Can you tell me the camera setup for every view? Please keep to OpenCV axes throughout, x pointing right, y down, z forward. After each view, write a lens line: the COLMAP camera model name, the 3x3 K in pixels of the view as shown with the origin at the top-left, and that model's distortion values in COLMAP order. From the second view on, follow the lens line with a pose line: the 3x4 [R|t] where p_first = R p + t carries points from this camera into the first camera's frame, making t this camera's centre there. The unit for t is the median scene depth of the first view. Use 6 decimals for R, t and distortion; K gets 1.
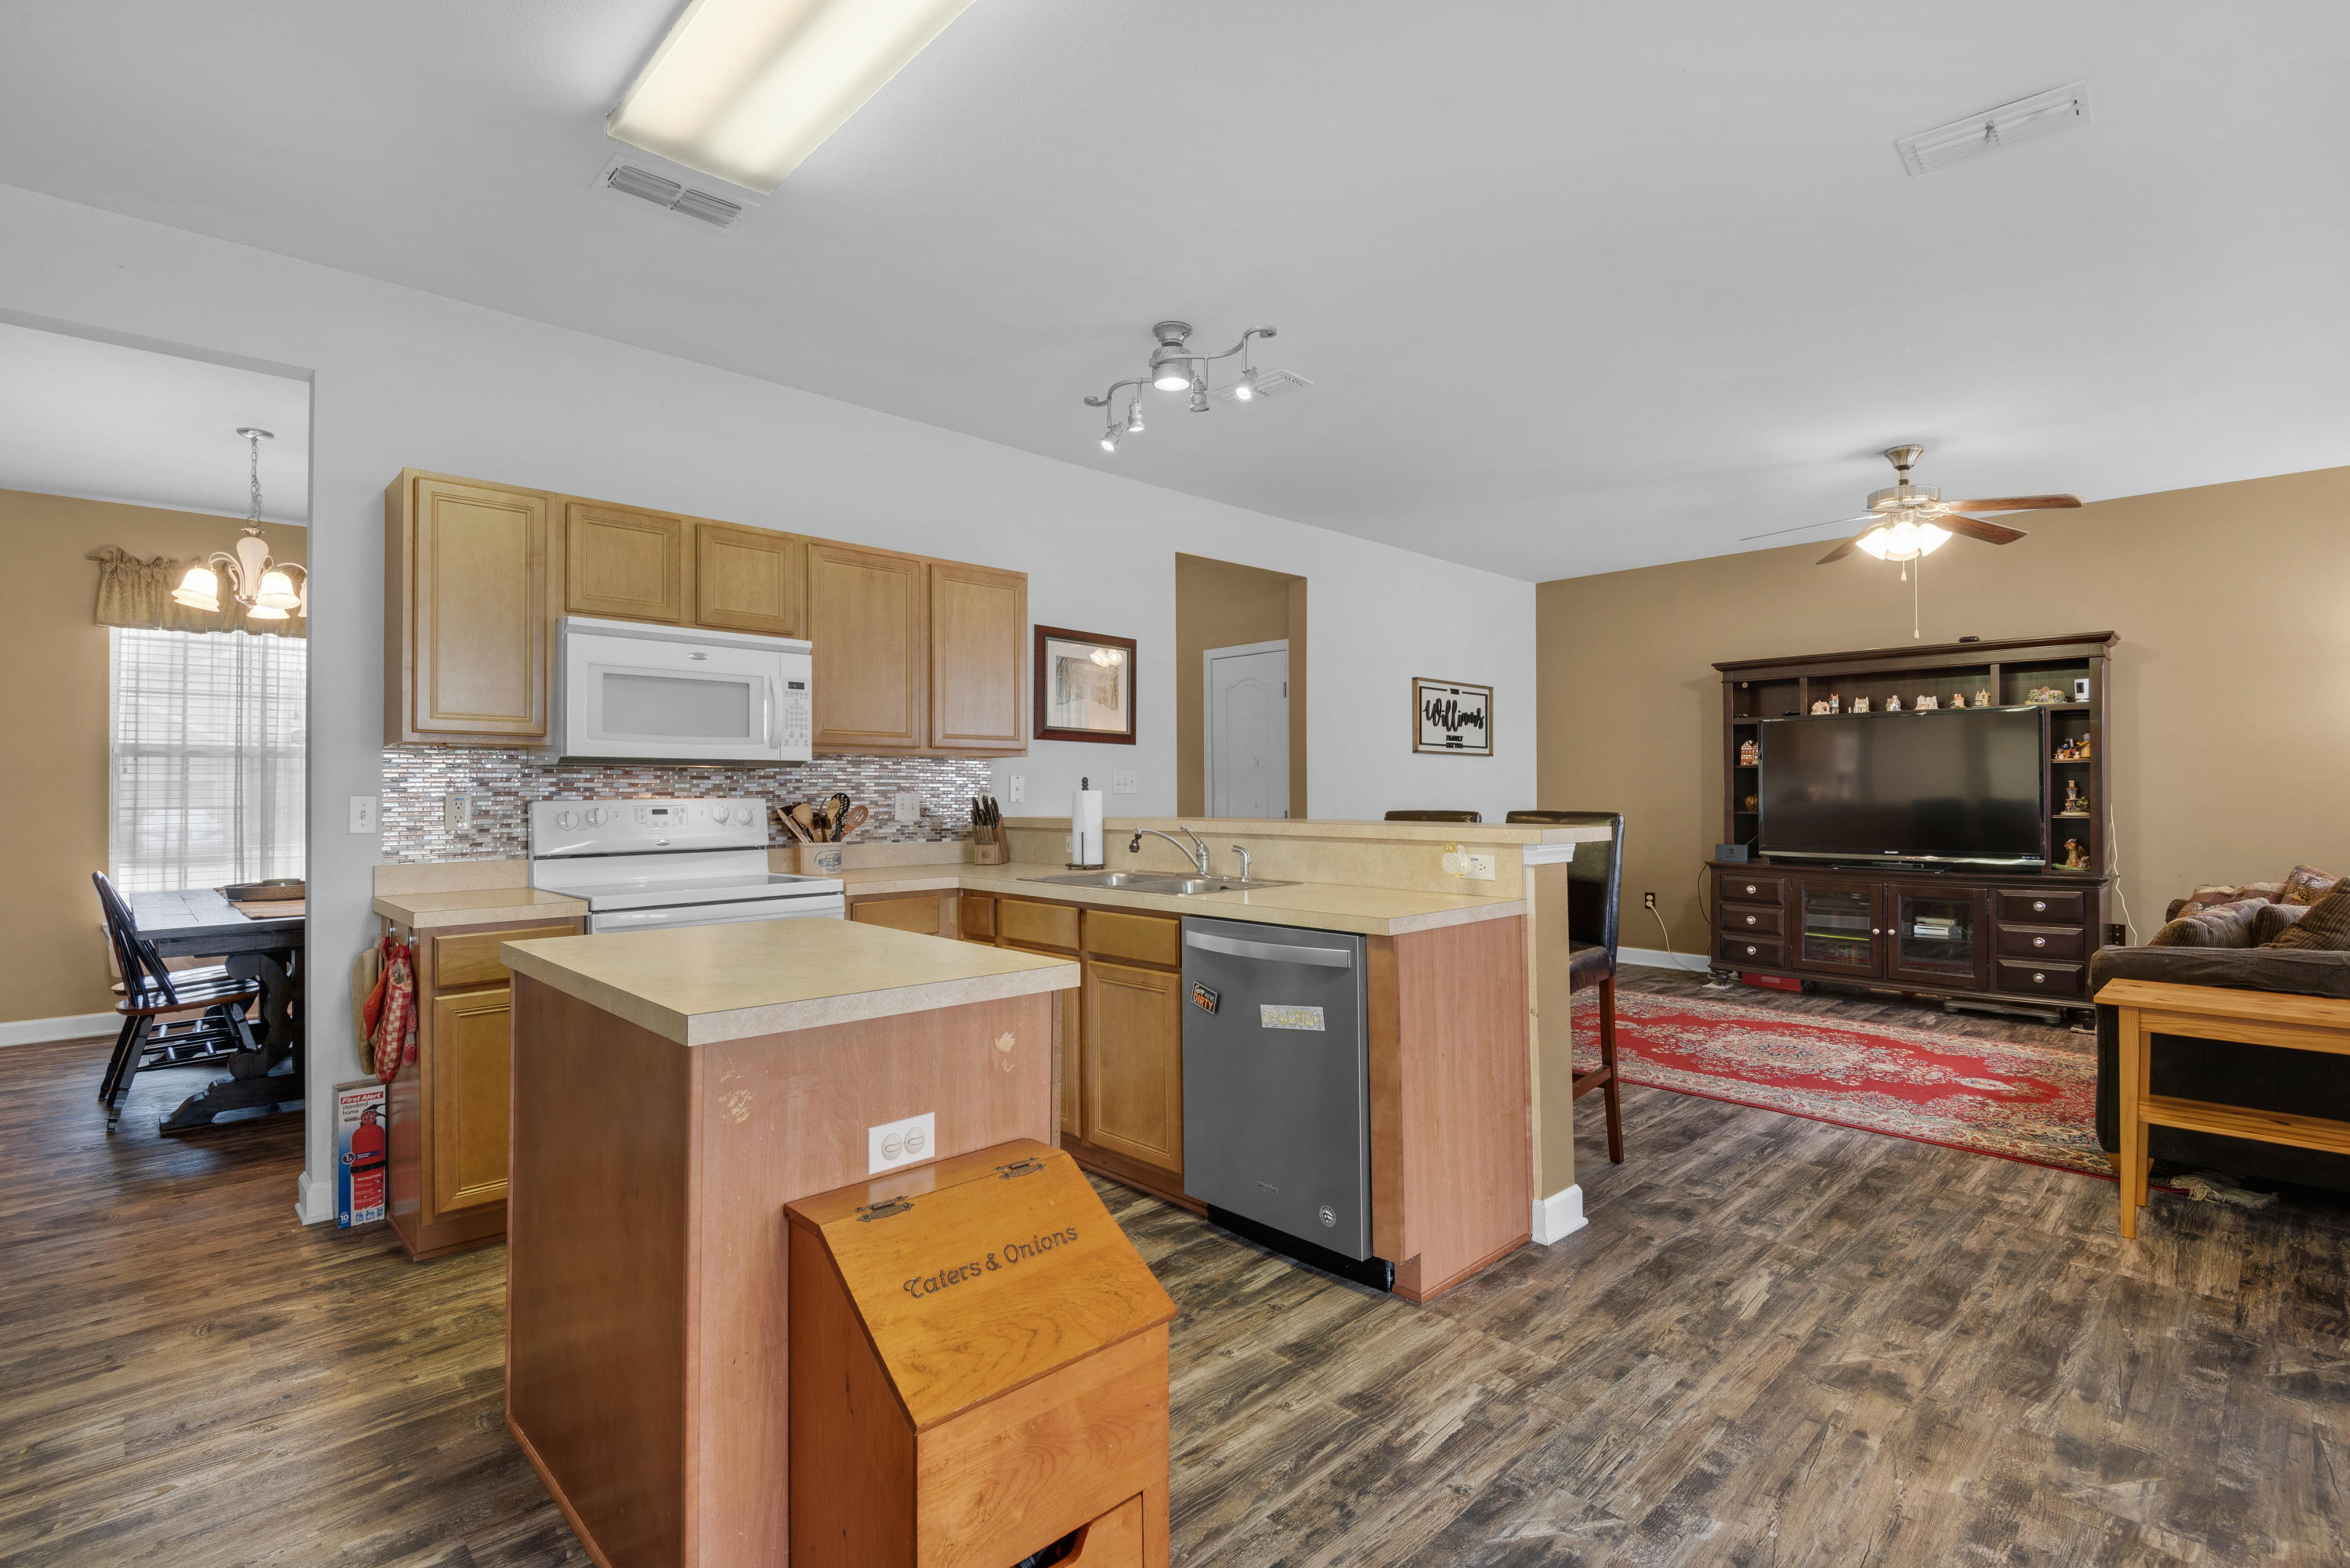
lens RADIAL K [[1090.2, 0, 1175.9], [0, 1090.2, 782.3], [0, 0, 1]] dist [0.014380, -0.009242]
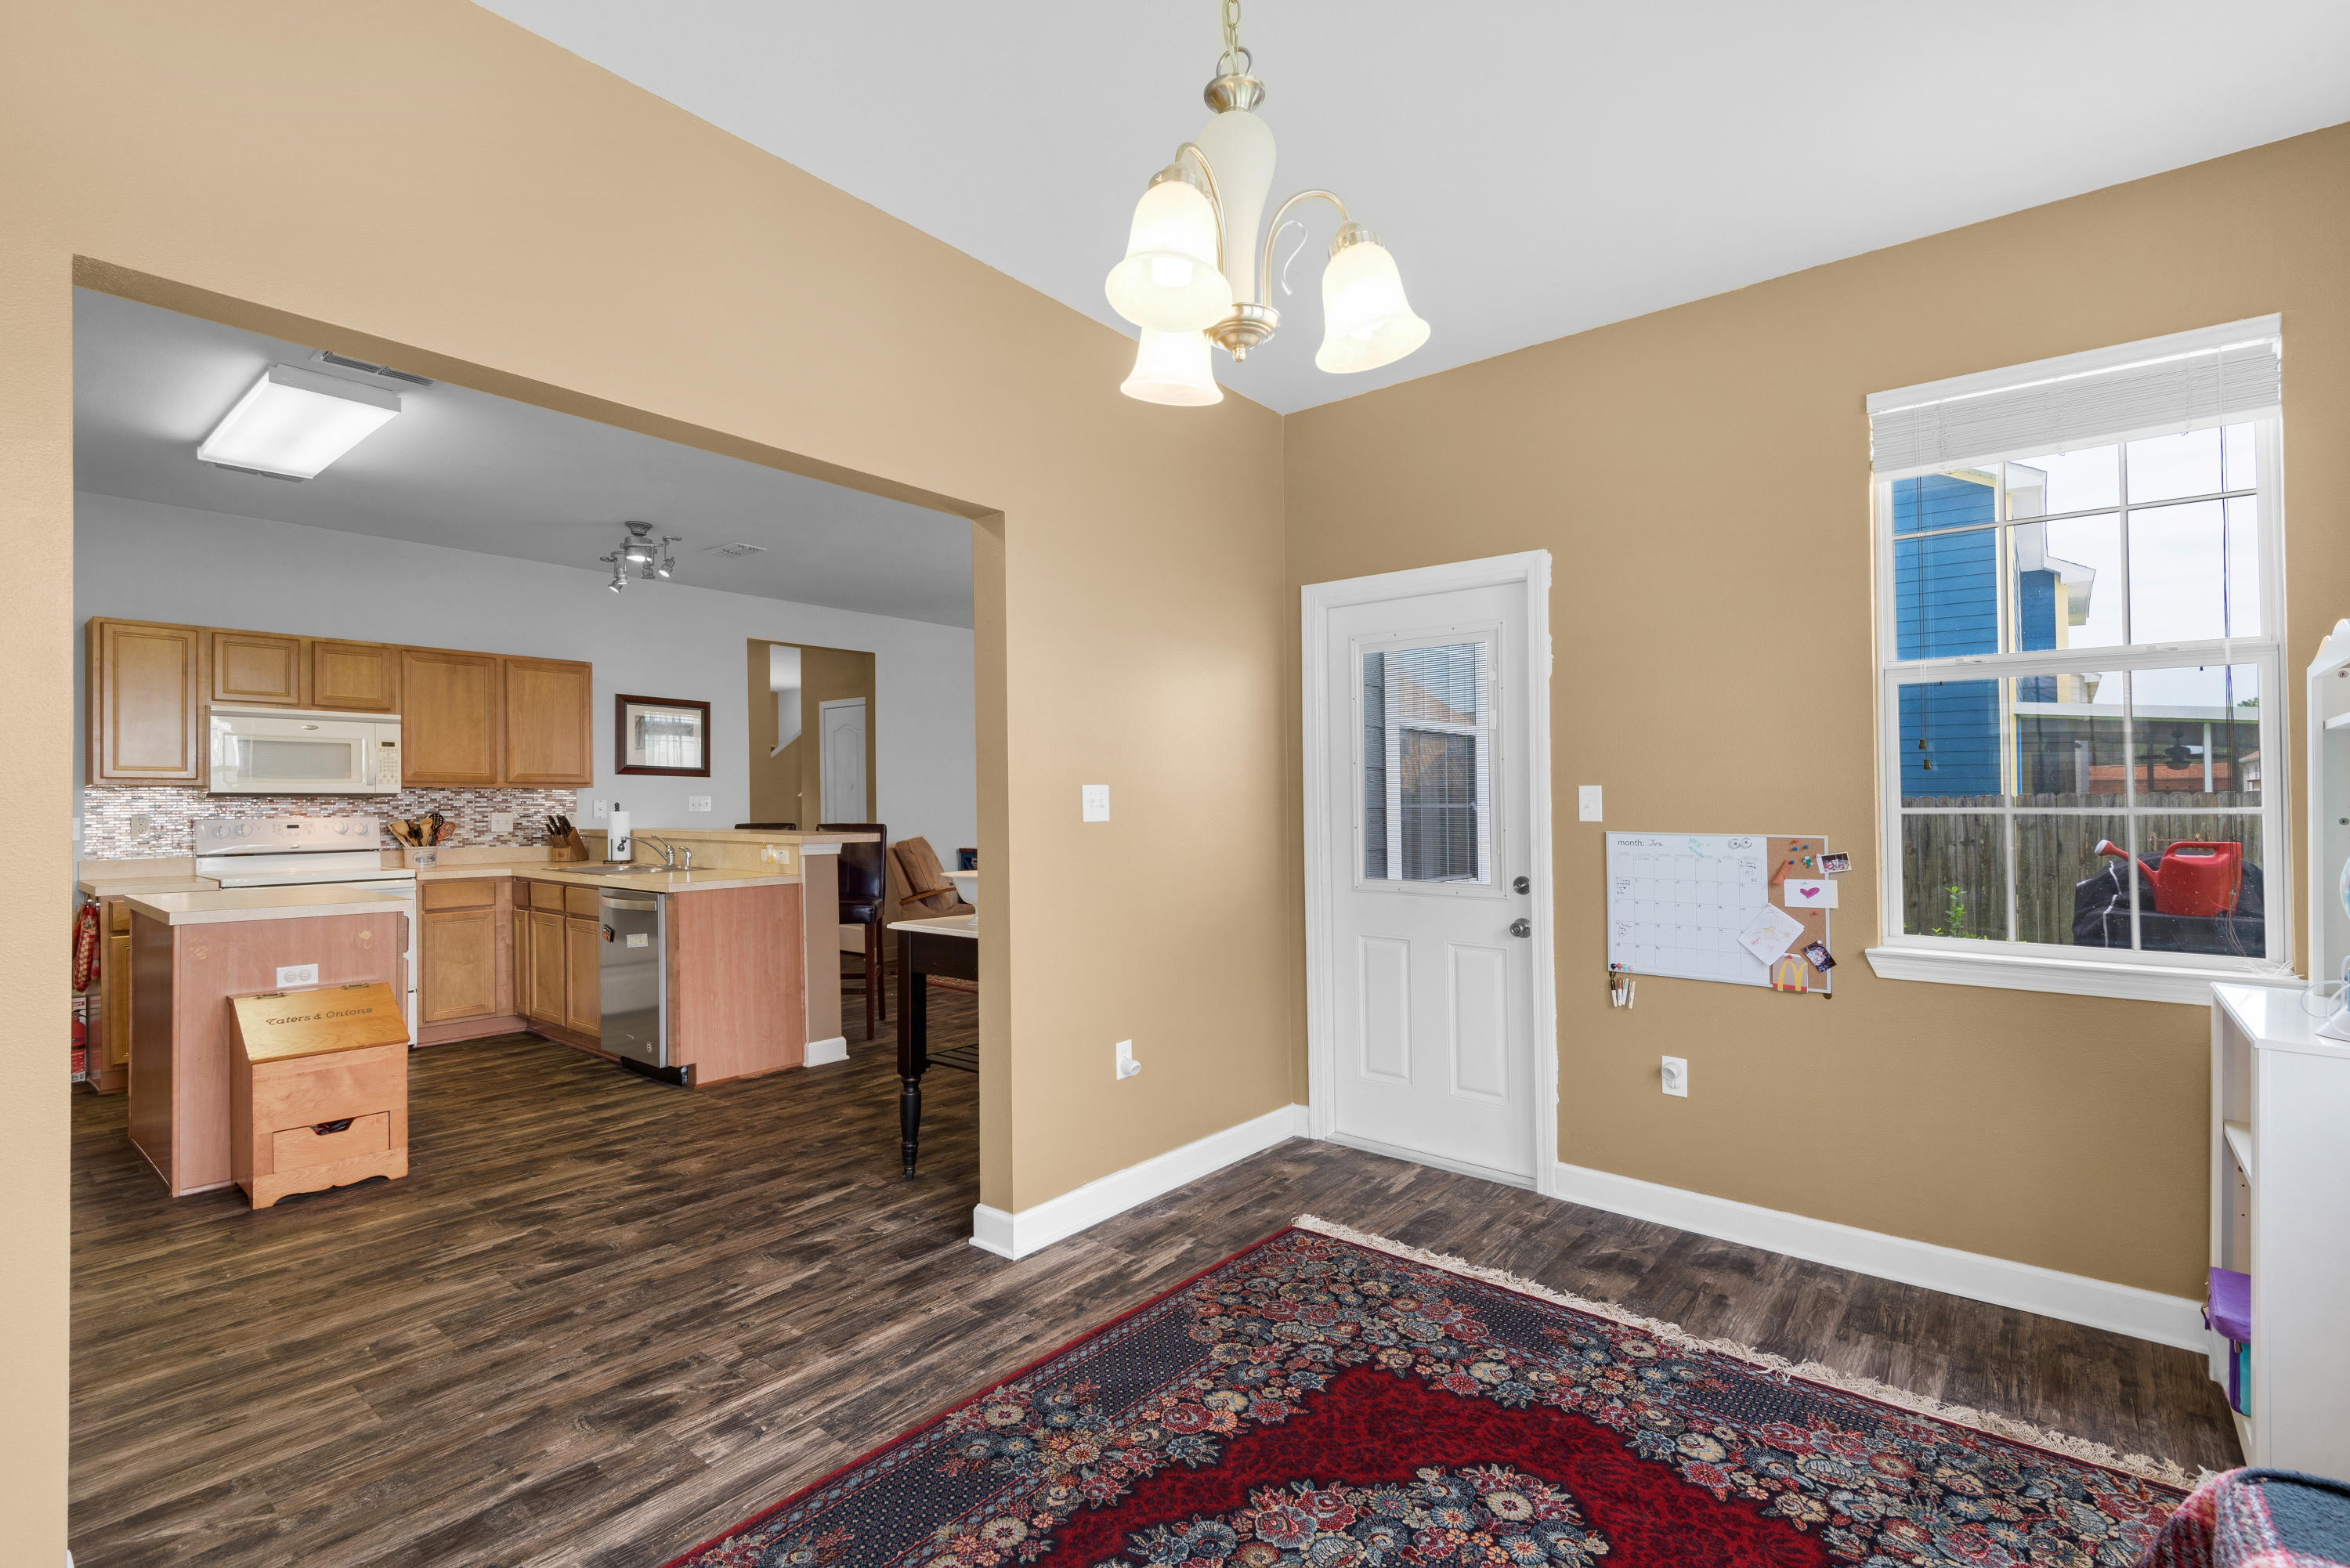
lens RADIAL K [[1062.3, 0, 1181.8], [0, 1062.3, 799.4], [0, 0, 1]] dist [0.015480, -0.009699]
pose [[0.992772, 0.000557, 0.120018, 0.498245], [-0.001419, 0.999974, 0.007096, -0.020057], [-0.120010, -0.007215, 0.992746, -0.541218]]
